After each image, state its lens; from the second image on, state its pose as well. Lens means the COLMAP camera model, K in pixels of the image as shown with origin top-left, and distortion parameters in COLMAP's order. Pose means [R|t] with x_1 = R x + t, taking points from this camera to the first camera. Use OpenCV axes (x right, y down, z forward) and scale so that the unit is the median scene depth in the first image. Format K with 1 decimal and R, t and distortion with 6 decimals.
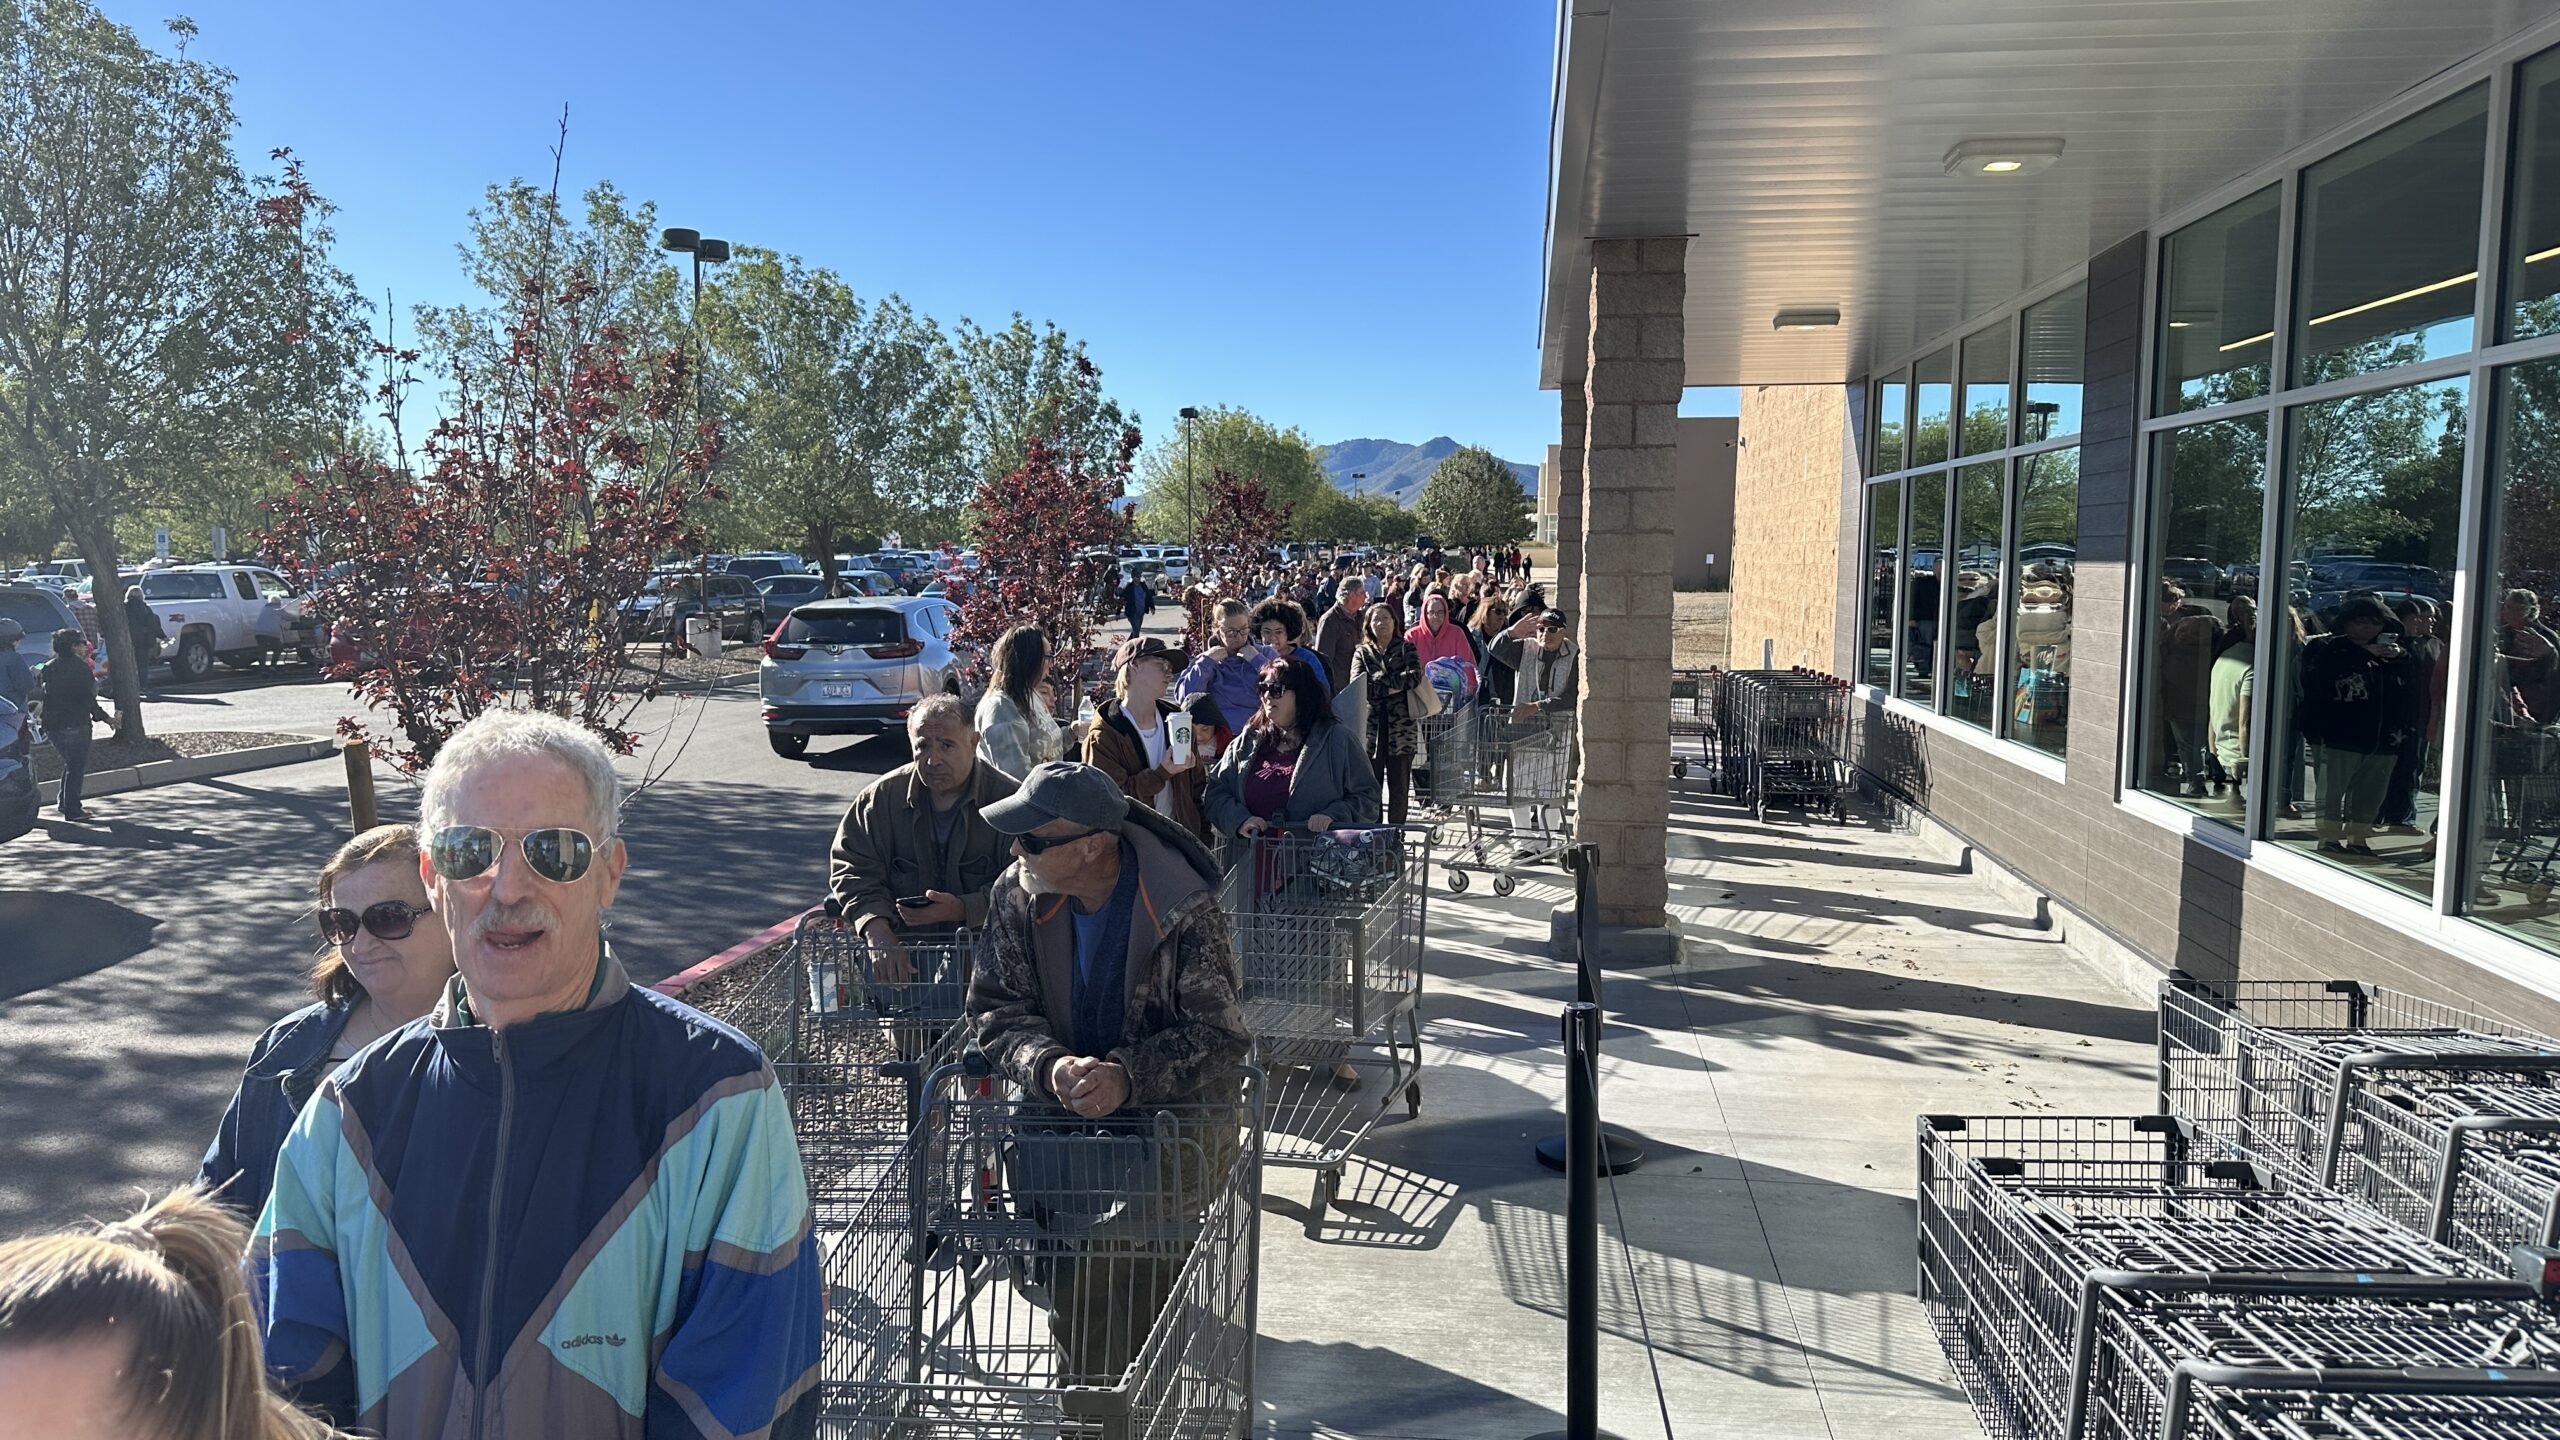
lens RADIAL K [[1759.5, 0, 1314.6], [0, 1759.5, 725.2], [0, 0, 1]] dist [0.078541, 0.000660]
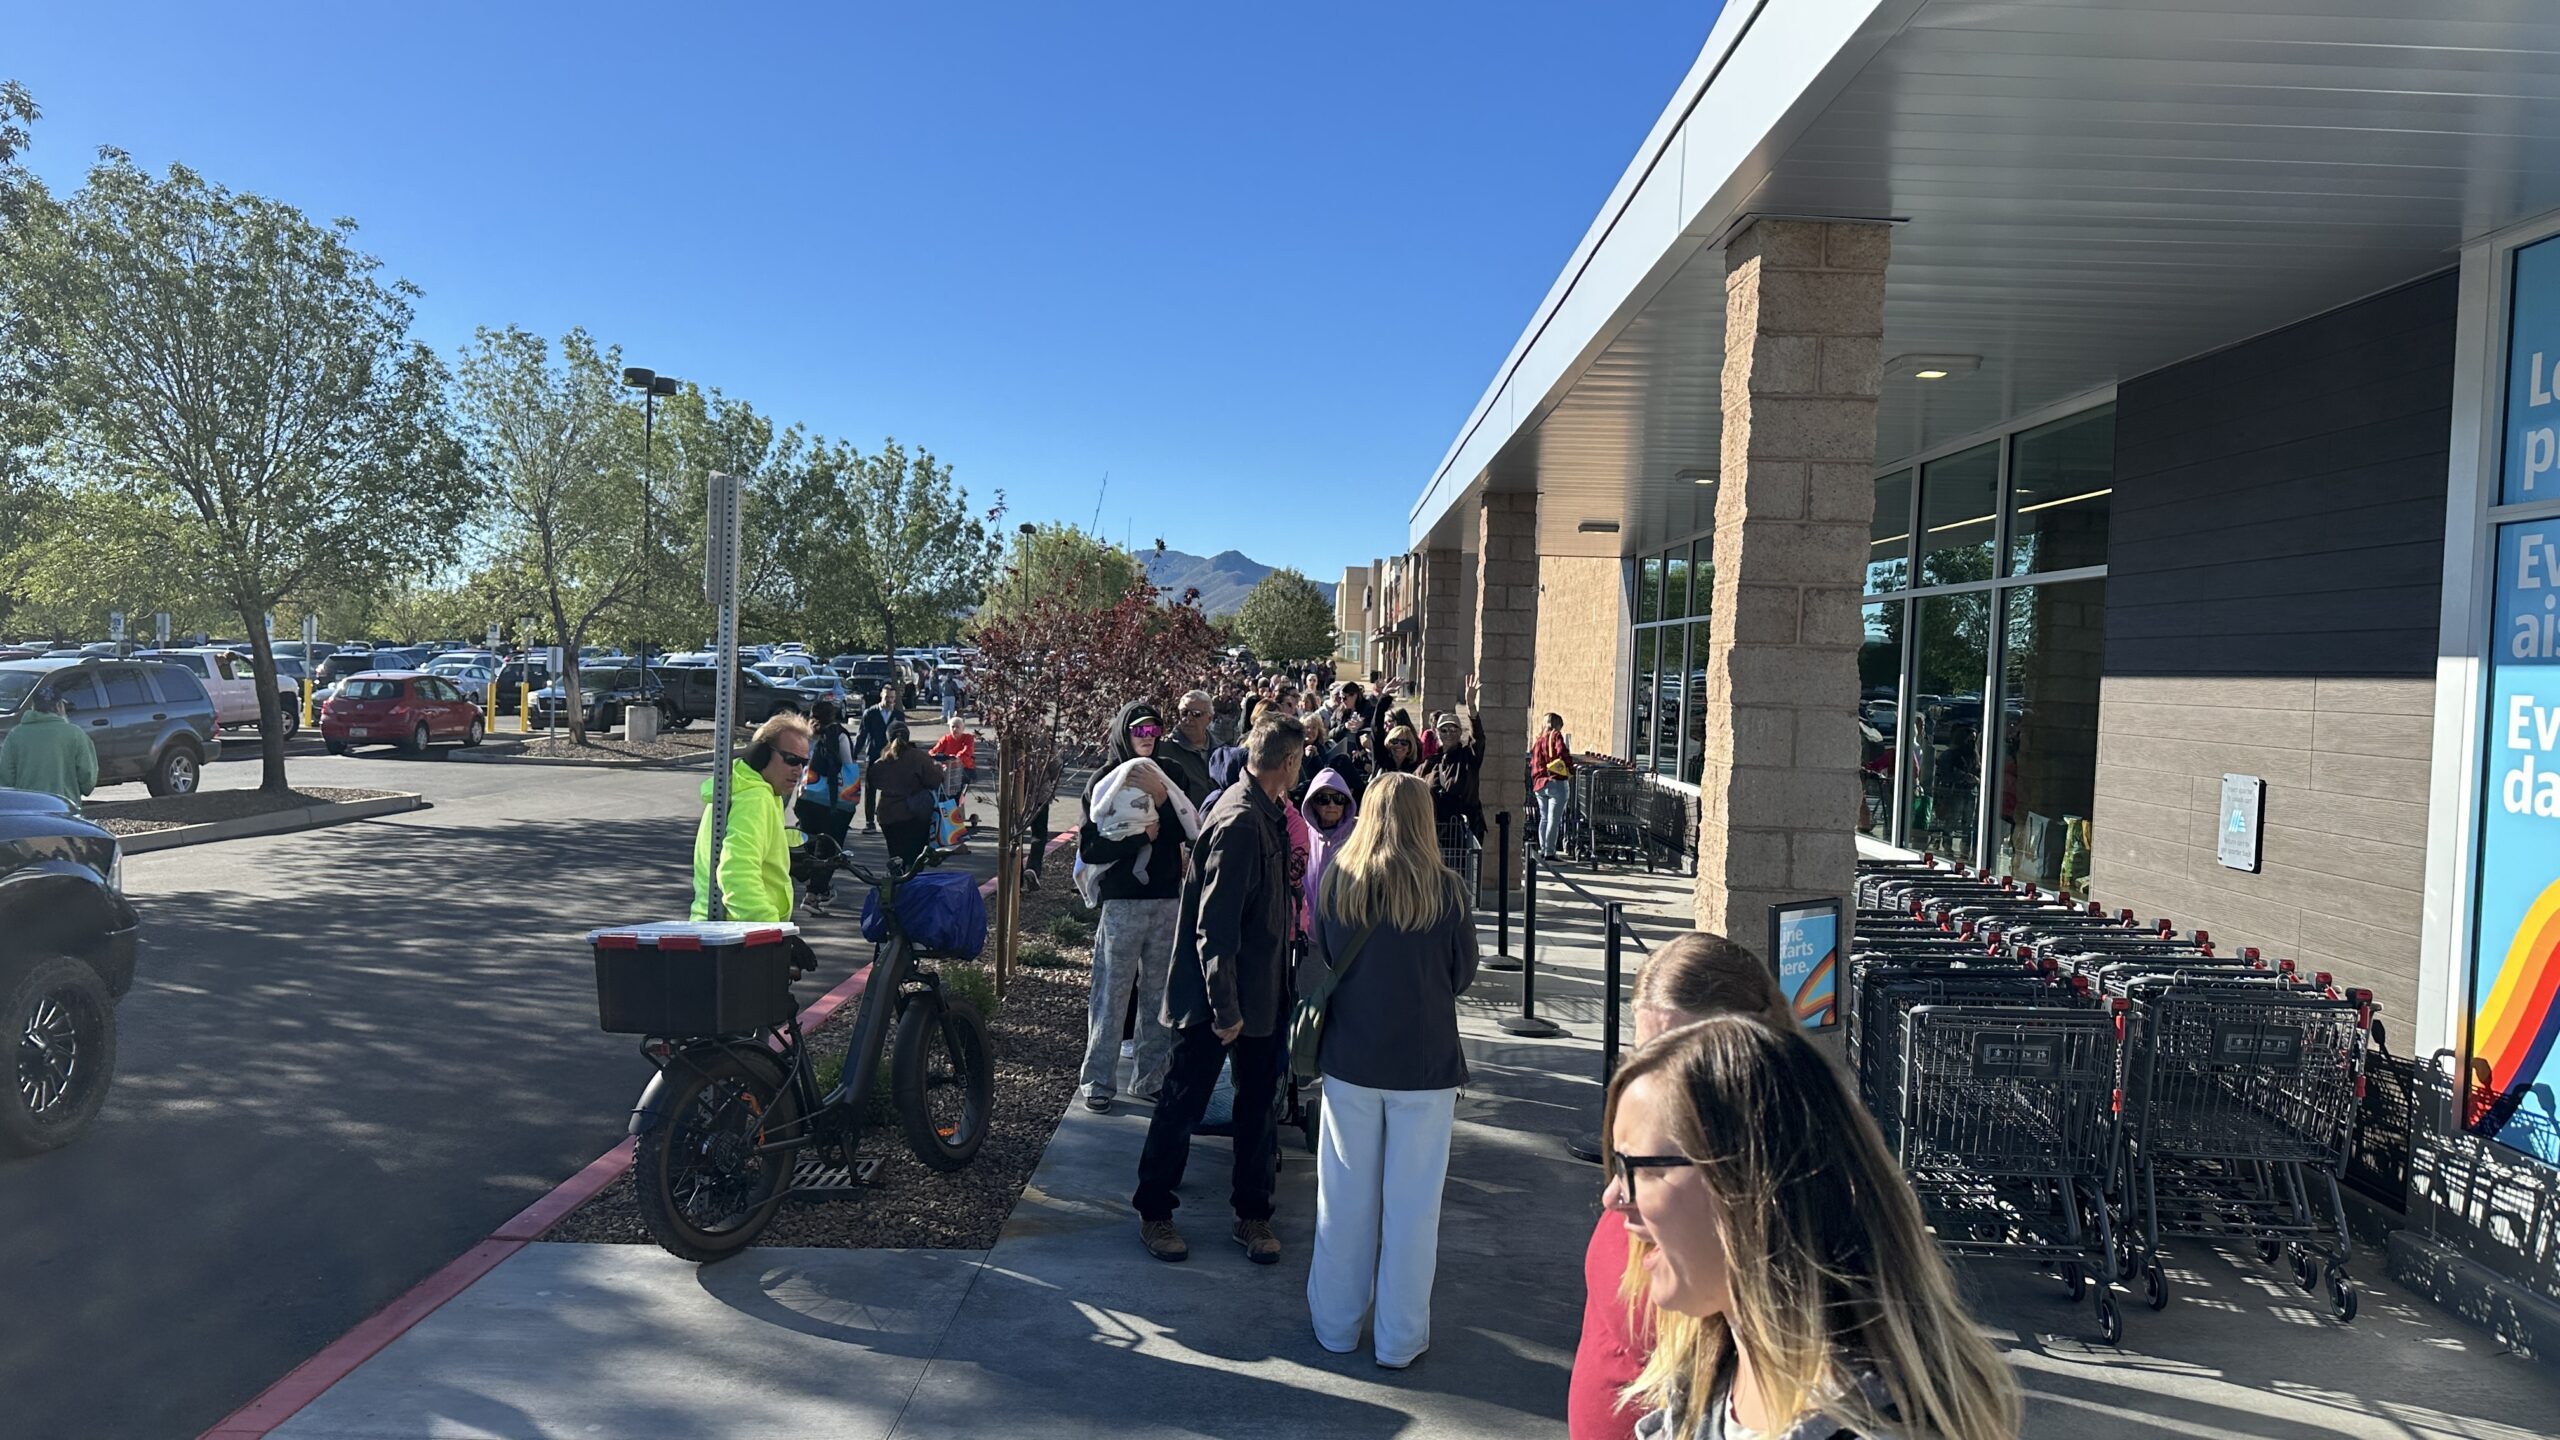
lens RADIAL K [[1744.5, 0, 1349.1], [0, 1744.5, 727.4], [0, 0, 1]] dist [0.095539, -0.188154]
pose [[0.989722, 0.023642, 0.141034, -0.056453], [-0.014974, 0.997951, -0.062202, 0.017714], [-0.142216, 0.059451, 0.988049, -0.176856]]
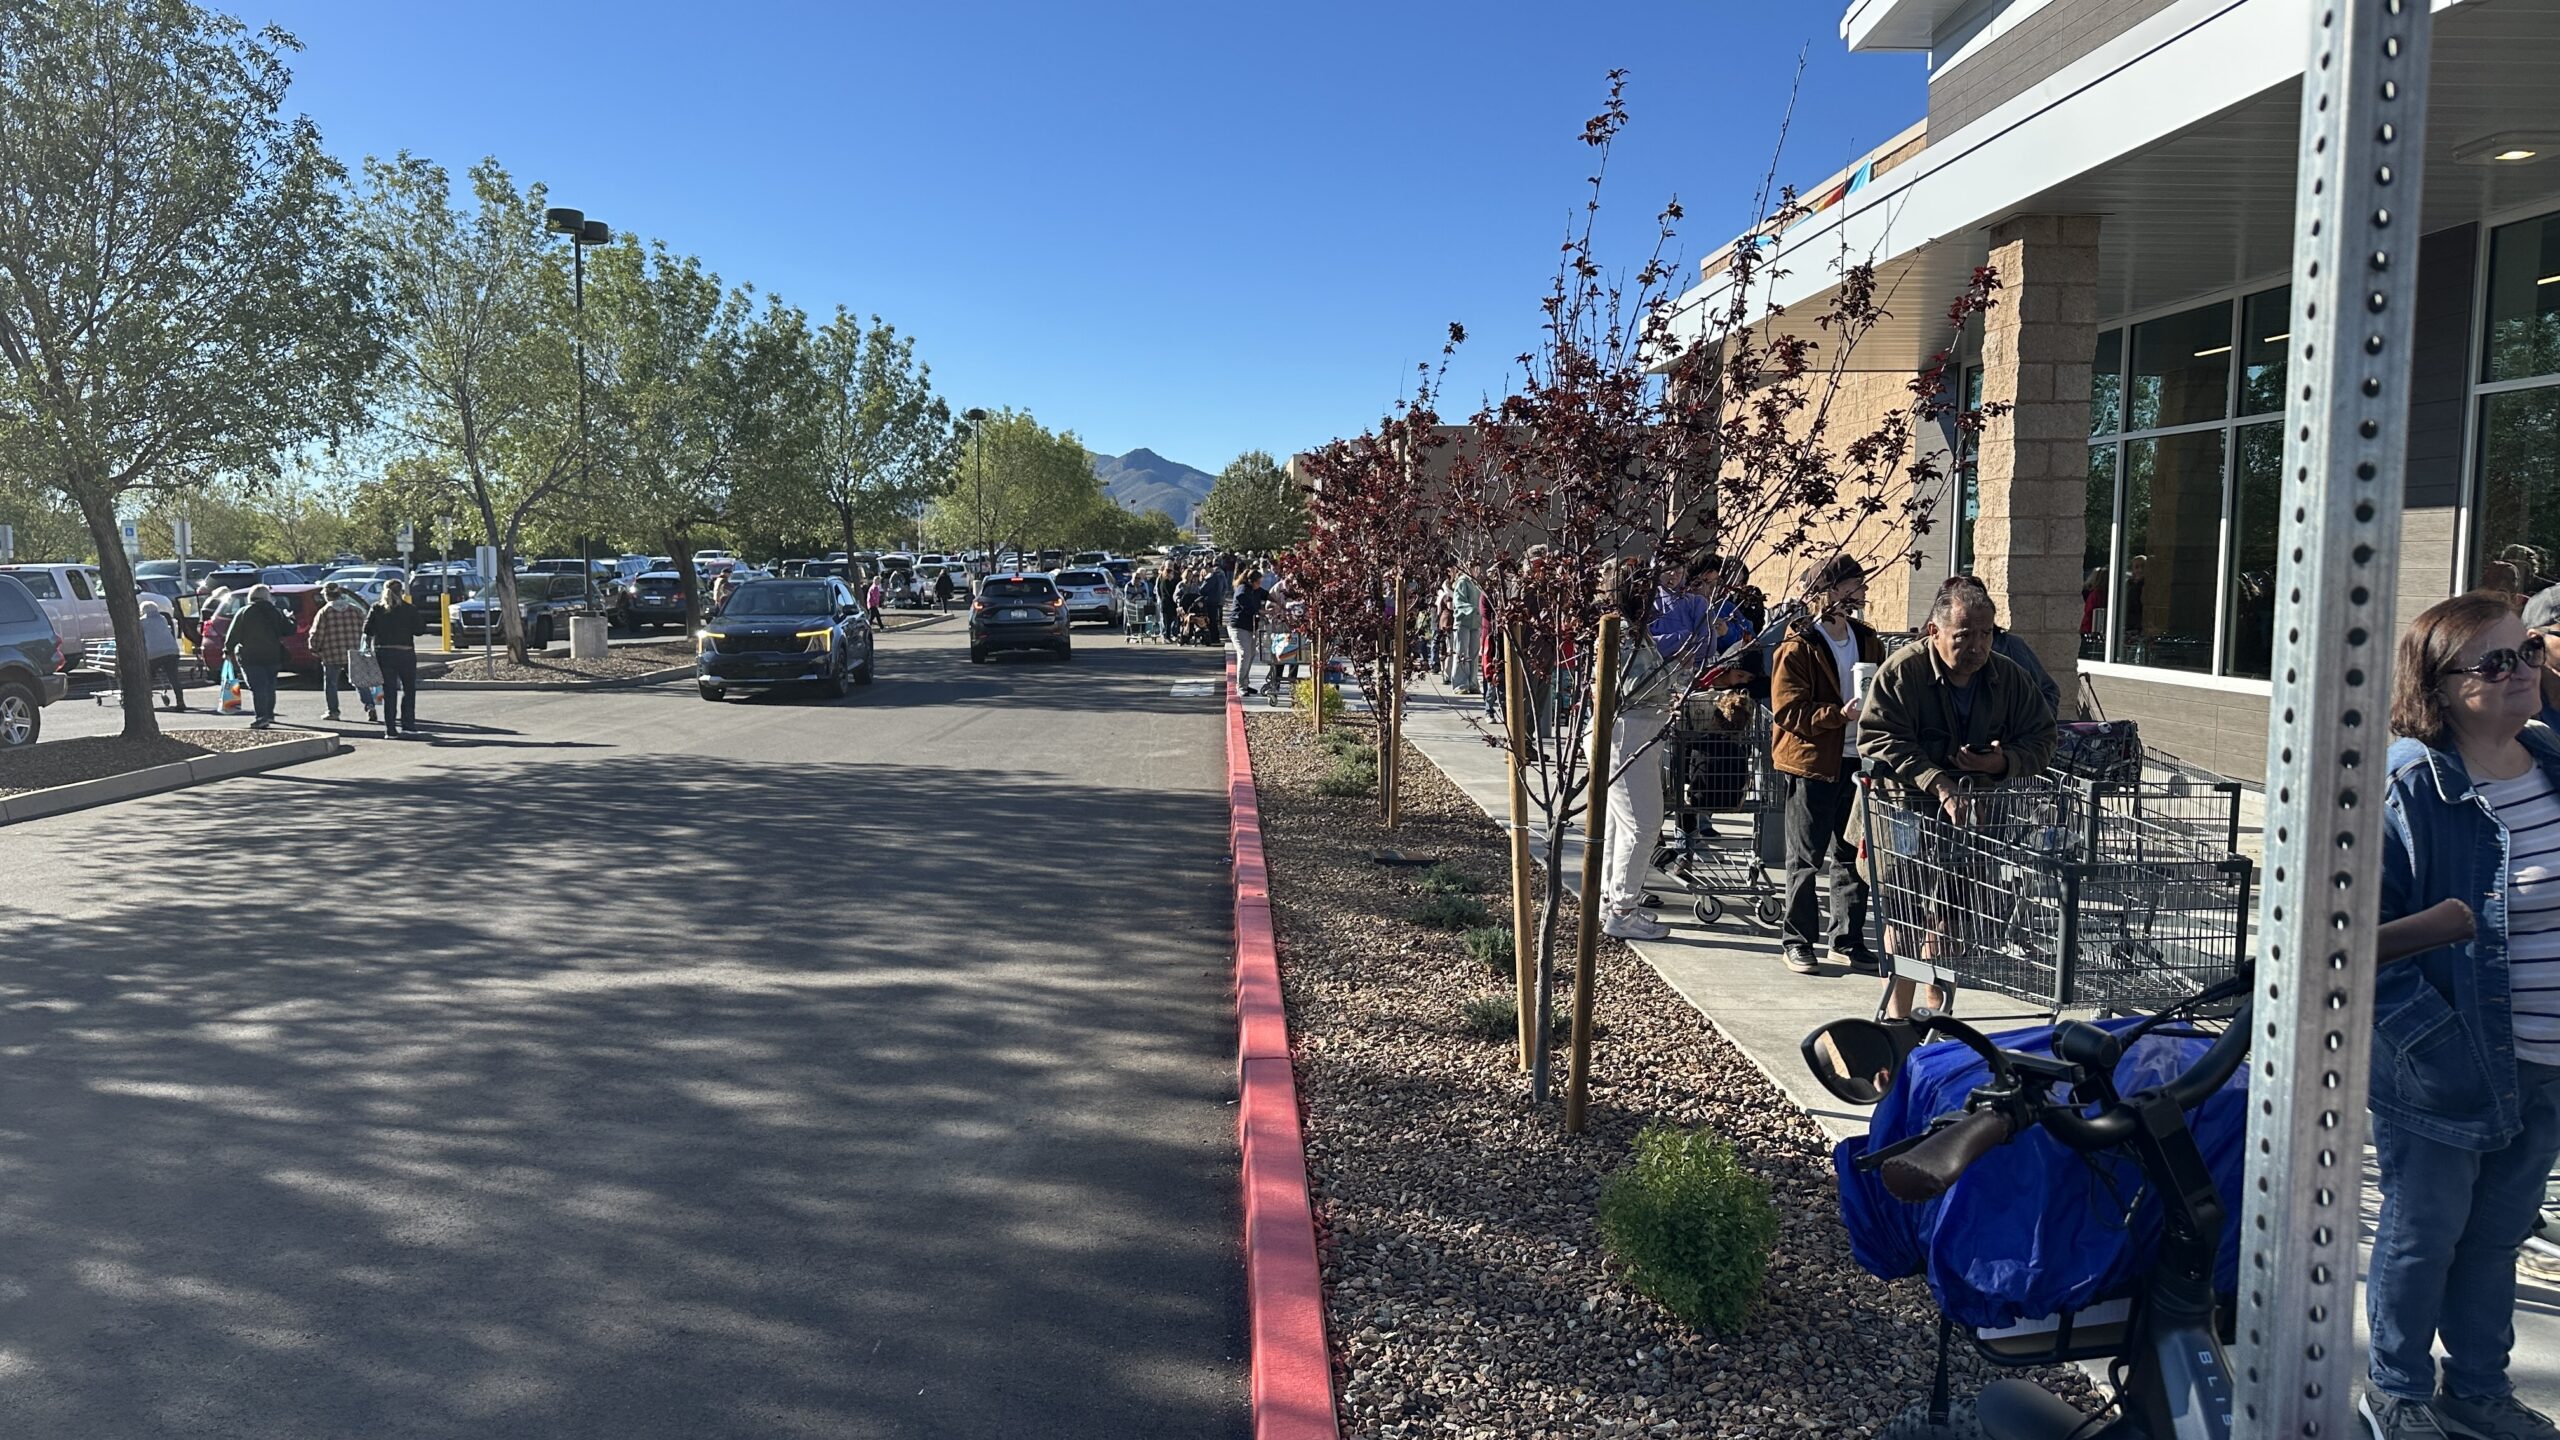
lens RADIAL K [[1765.4, 0, 1284.3], [0, 1765.4, 708.7], [0, 0, 1]] dist [0.140718, -0.193588]
pose [[0.988710, -0.015740, 0.149013, -0.121476], [0.018023, 0.999740, -0.013983, 0.010757], [-0.148755, 0.016511, 0.988736, -0.010165]]
